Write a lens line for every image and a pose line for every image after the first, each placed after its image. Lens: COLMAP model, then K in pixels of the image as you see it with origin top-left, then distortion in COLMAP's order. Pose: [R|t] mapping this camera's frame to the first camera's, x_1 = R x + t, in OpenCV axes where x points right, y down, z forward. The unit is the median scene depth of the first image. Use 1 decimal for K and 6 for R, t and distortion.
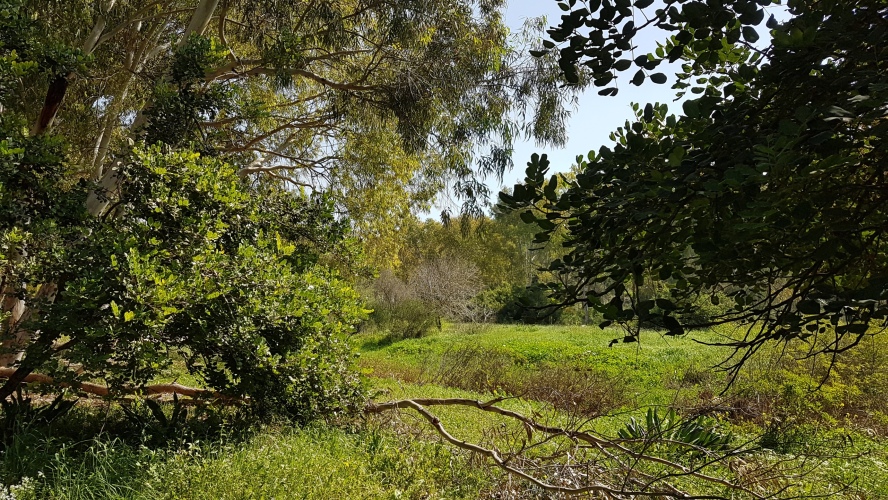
lens RADIAL K [[658.6, 0, 444.0], [0, 658.6, 250.0], [0, 0, 1]] dist [0.046975, -0.001377]
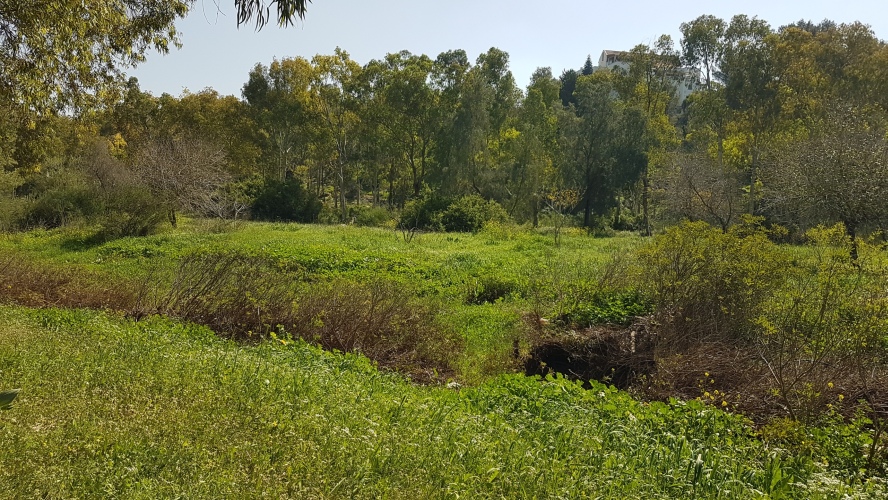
lens RADIAL K [[658.6, 0, 444.0], [0, 658.6, 250.0], [0, 0, 1]] dist [0.046975, -0.001377]
pose [[0.928920, 0.011241, 0.370109, -0.000260], [-0.067516, 0.987924, 0.139452, 0.016643], [-0.364072, -0.154528, 0.918462, 0.147220]]
